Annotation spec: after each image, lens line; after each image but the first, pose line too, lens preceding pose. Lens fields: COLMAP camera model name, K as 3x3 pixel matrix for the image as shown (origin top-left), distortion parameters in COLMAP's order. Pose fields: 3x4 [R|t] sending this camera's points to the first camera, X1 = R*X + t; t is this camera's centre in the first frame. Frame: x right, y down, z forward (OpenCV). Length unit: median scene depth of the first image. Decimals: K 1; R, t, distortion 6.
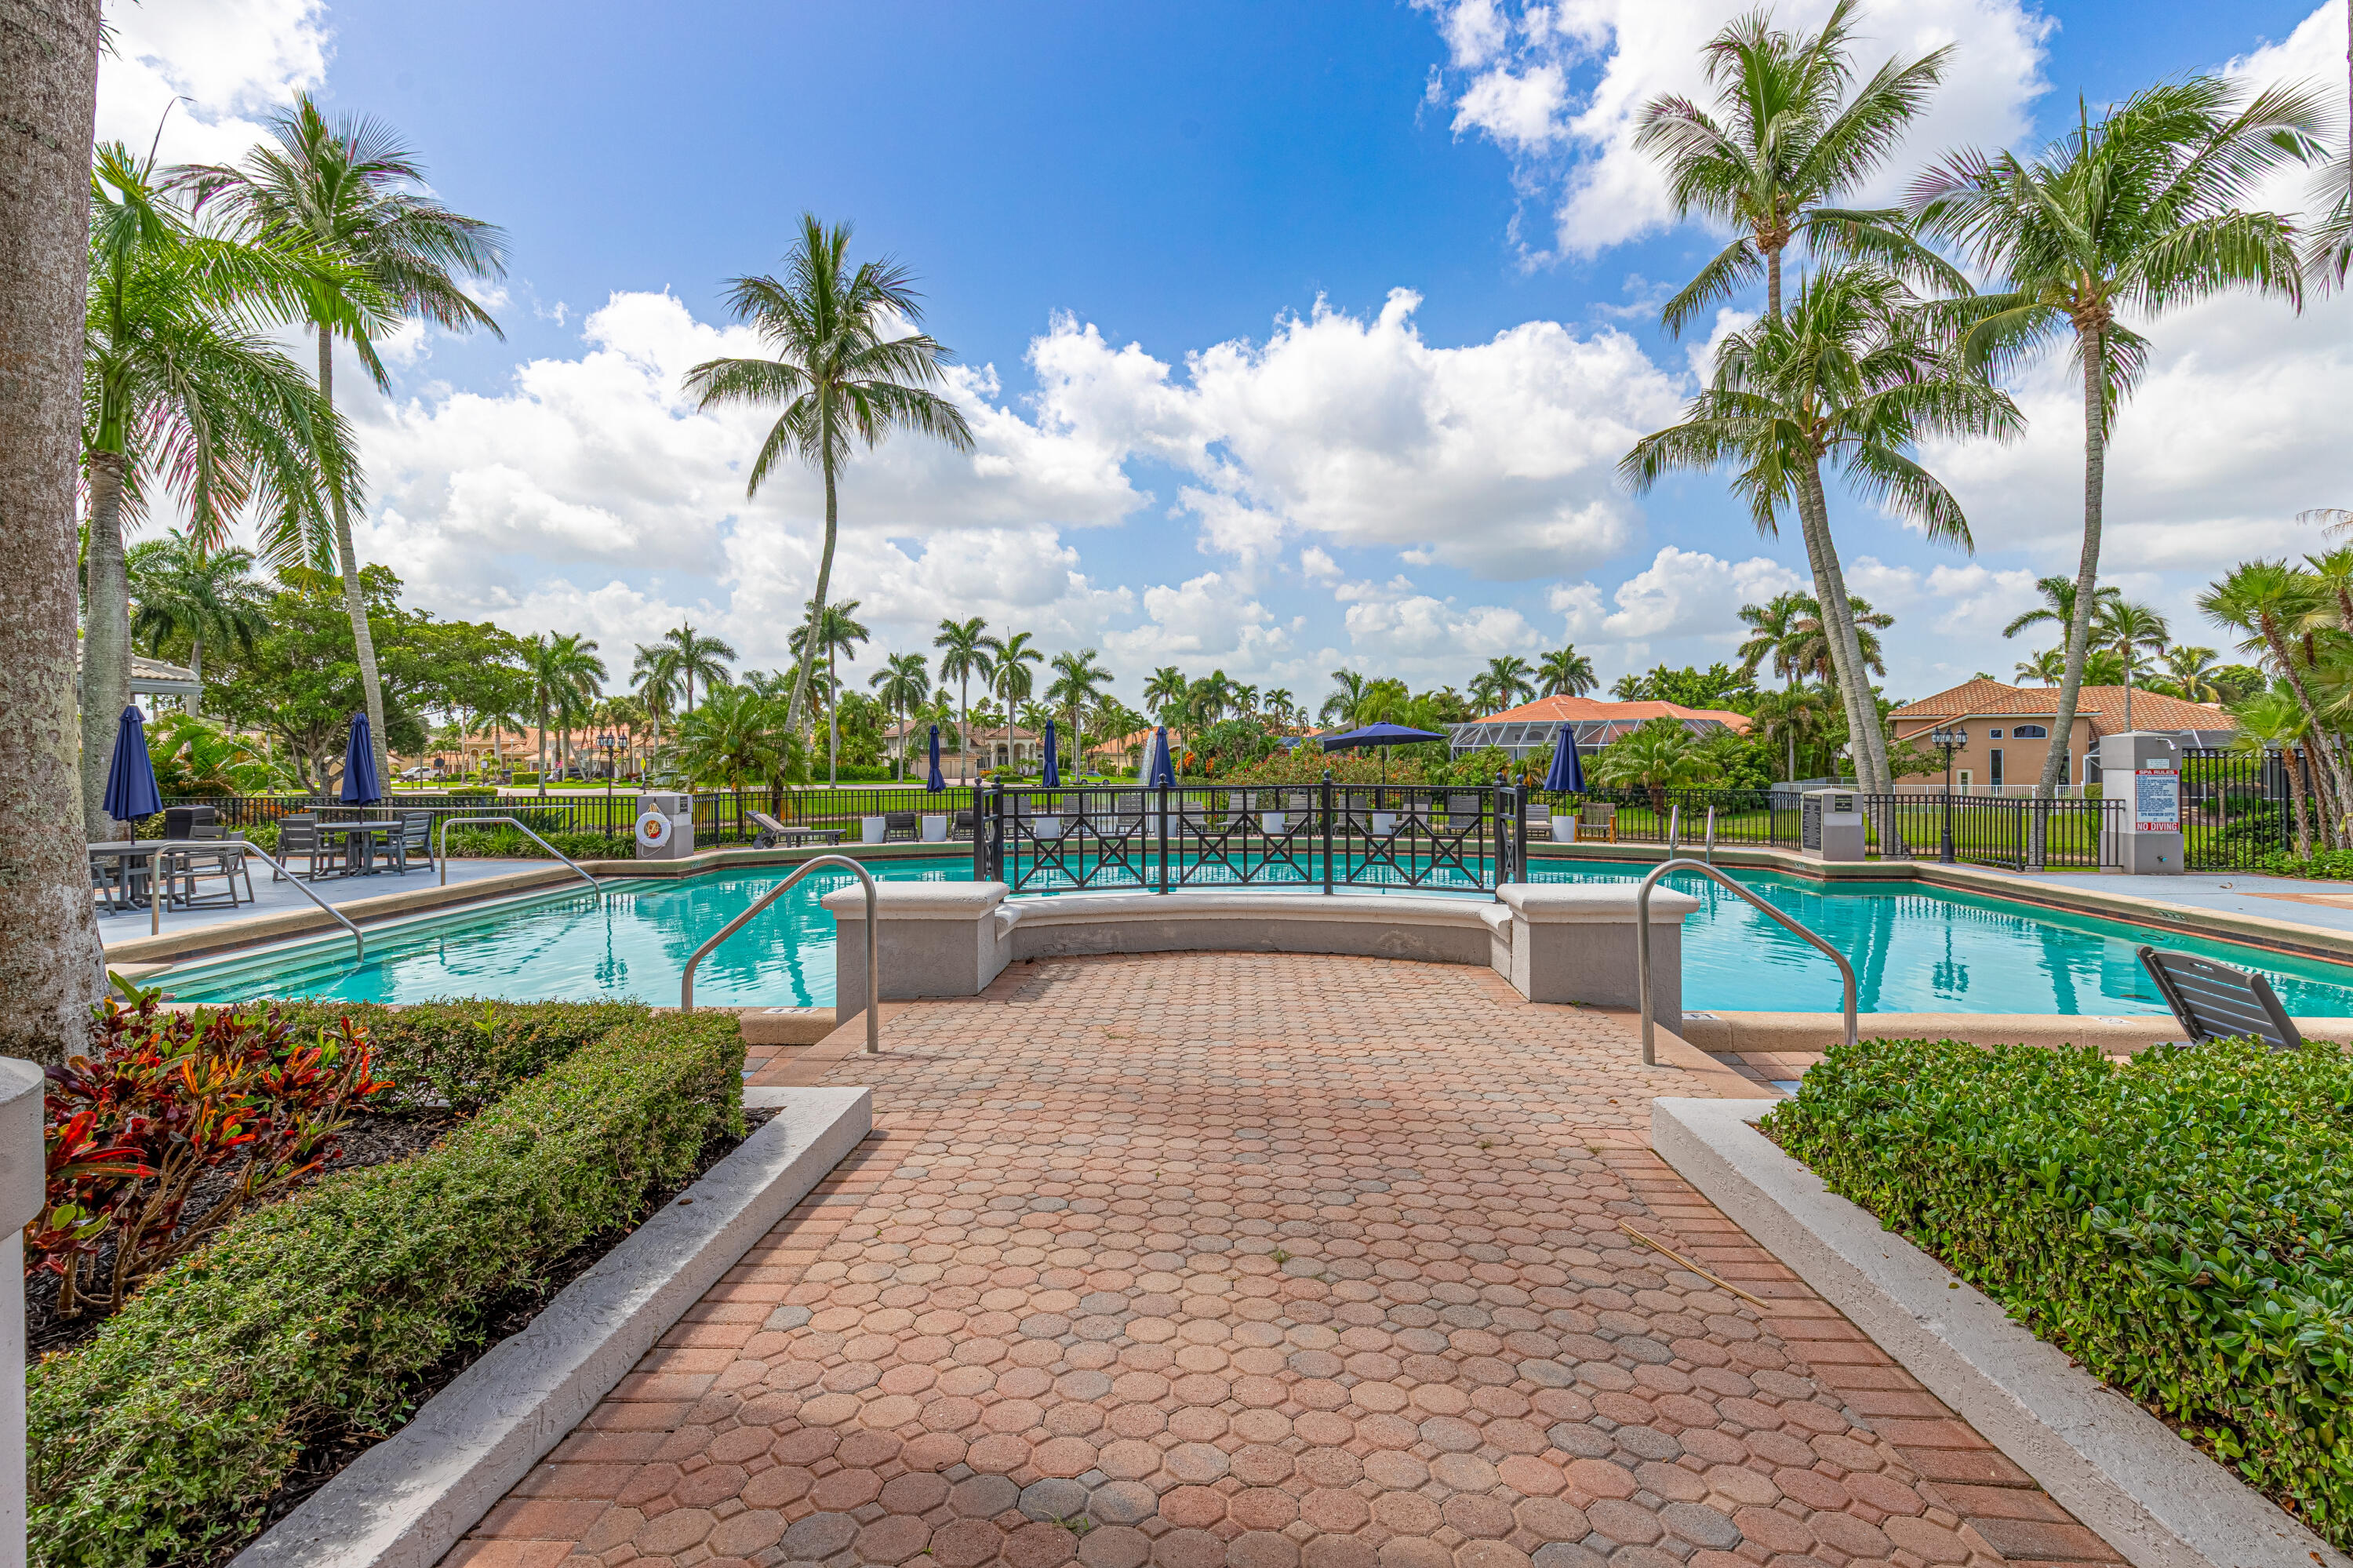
lens RADIAL K [[1086.1, 0, 1169.1], [0, 1086.1, 774.3], [0, 0, 1]] dist [0.001049, 0.000026]
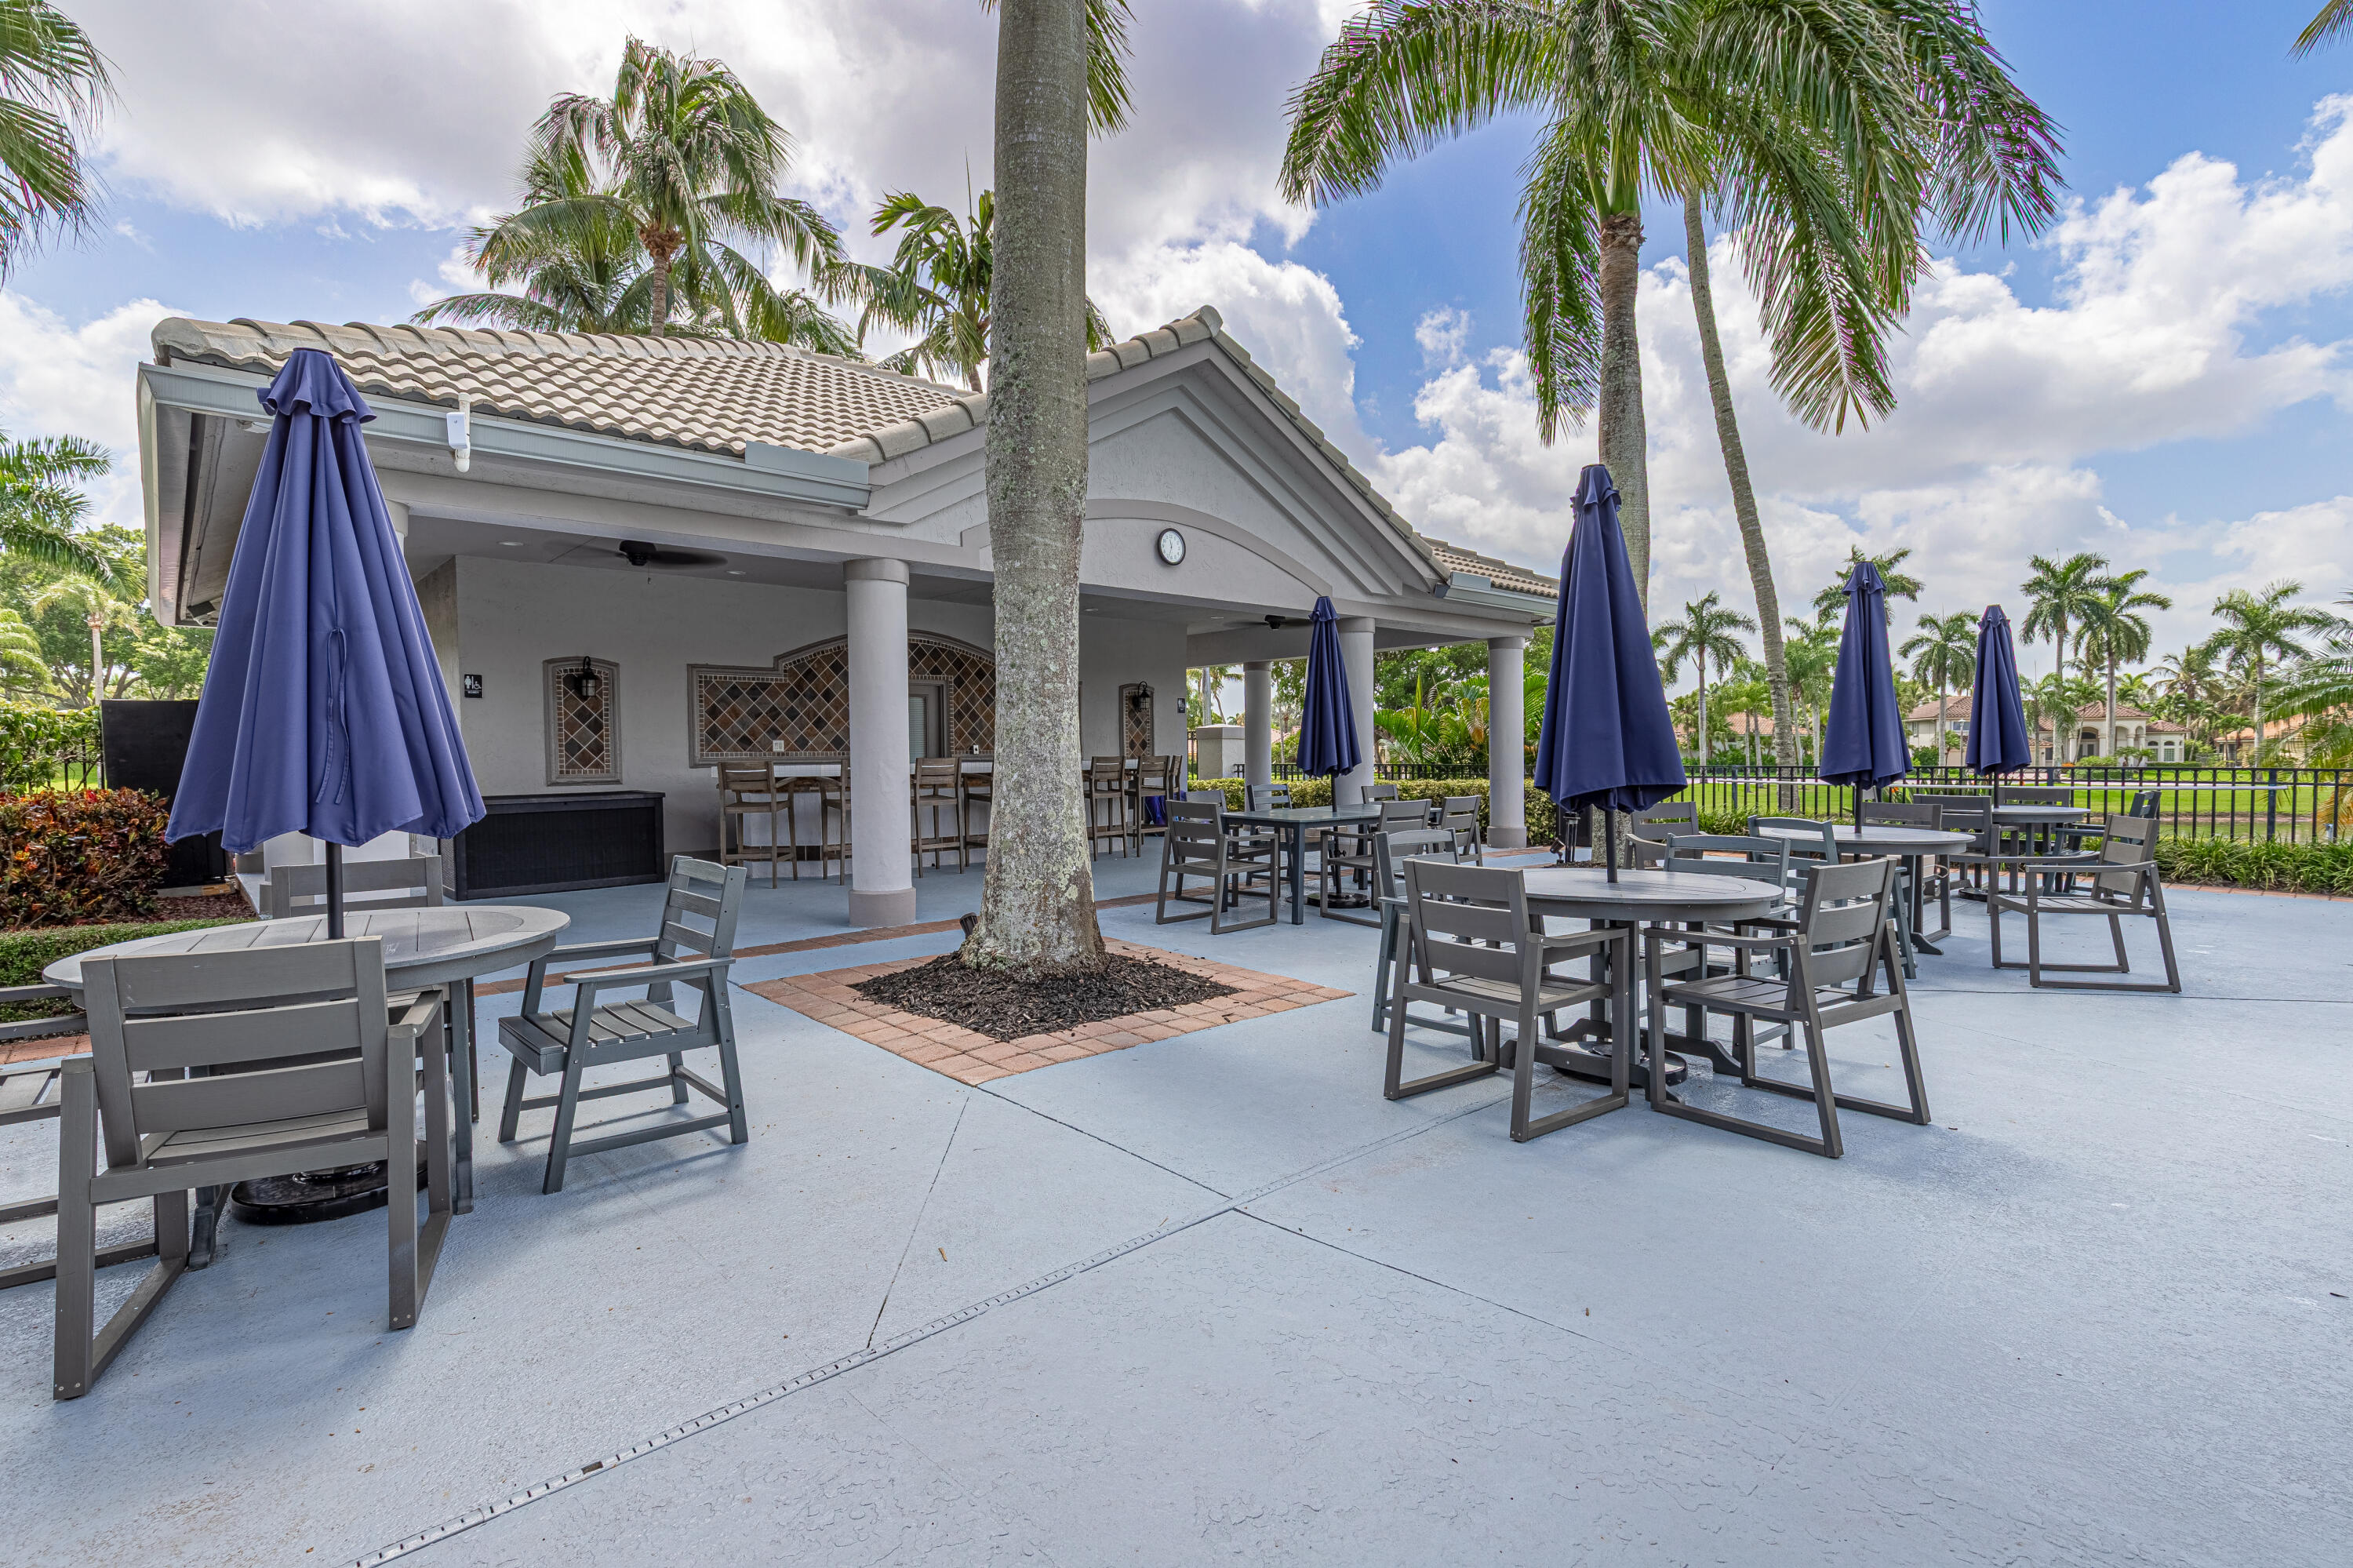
lens RADIAL K [[1086.1, 0, 1169.1], [0, 1086.1, 774.3], [0, 0, 1]] dist [0.001049, 0.000026]
pose [[0.716544, 0.012869, -0.697423, -0.148276], [-0.010389, 0.999916, 0.007777, 0.006678], [0.697465, 0.001673, 0.716617, 0.079641]]
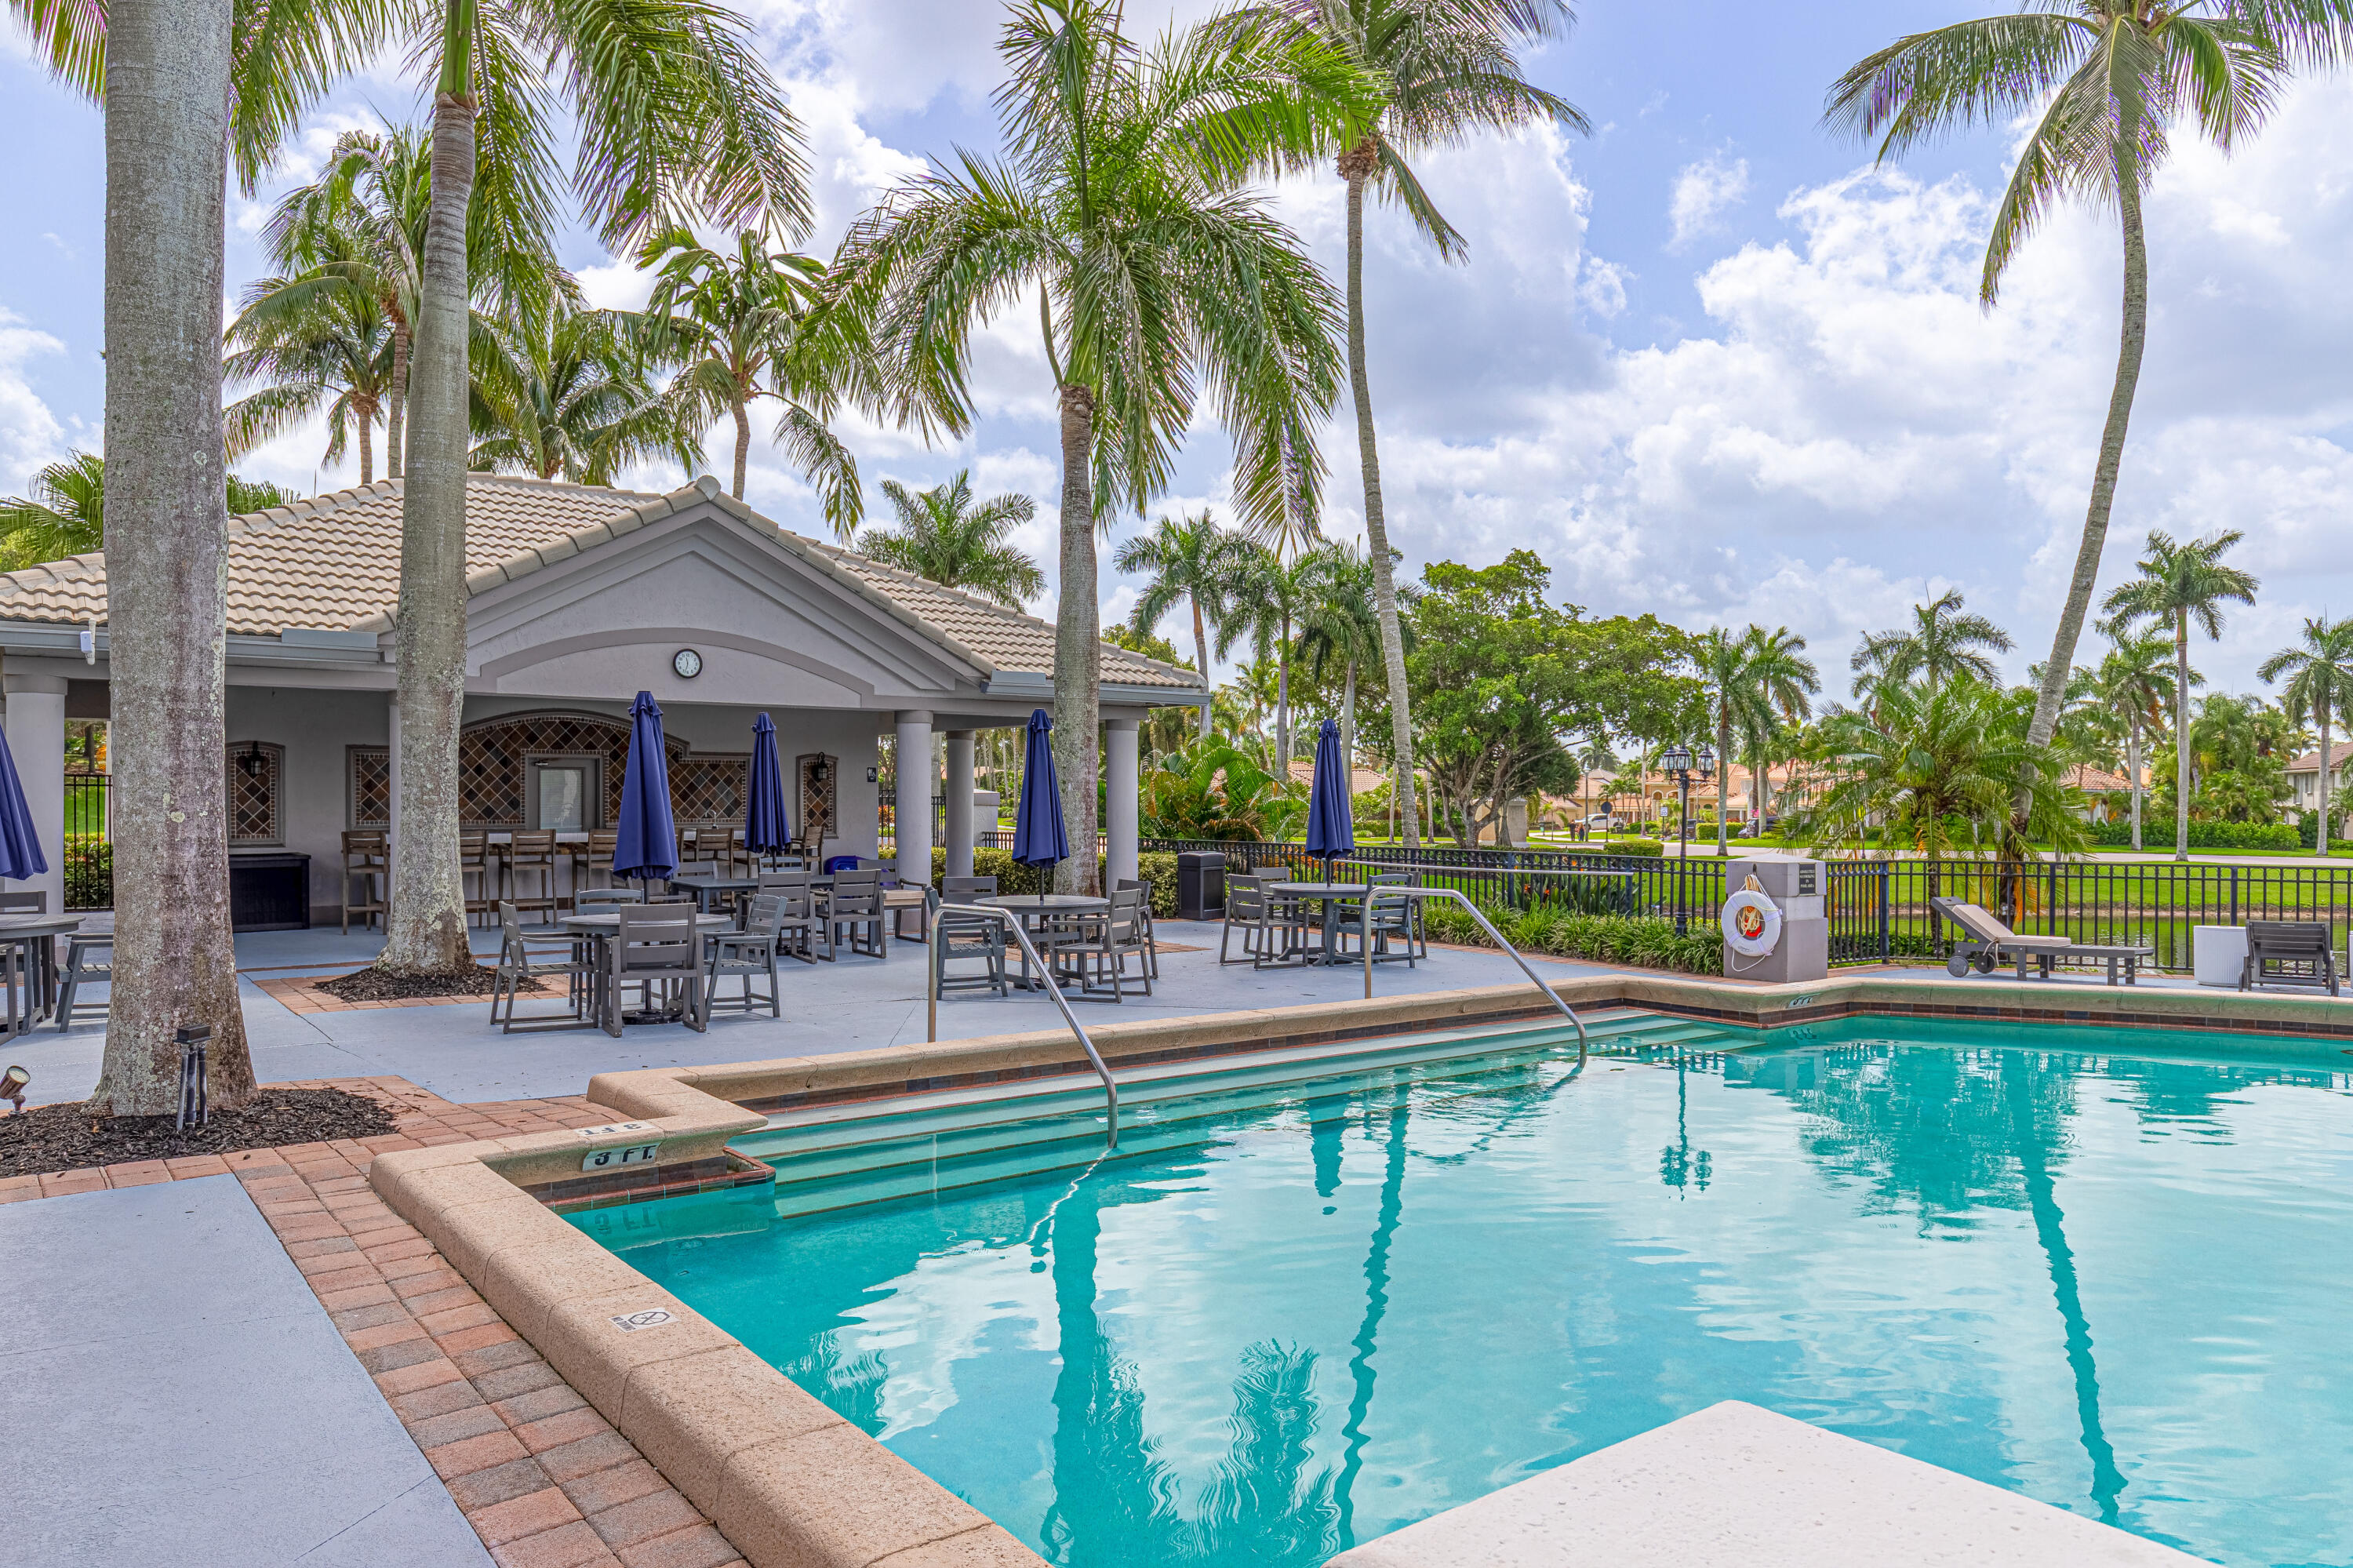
lens RADIAL K [[1600.0, 0, 1187.9], [0, 1600.0, 796.0], [0, 0, 1]] dist [0.000768, -0.000060]
pose [[0.651430, 0.008002, -0.758666, -0.014980], [-0.024880, 0.999632, -0.010819, 0.000918], [0.758300, 0.025924, 0.651390, 0.075613]]
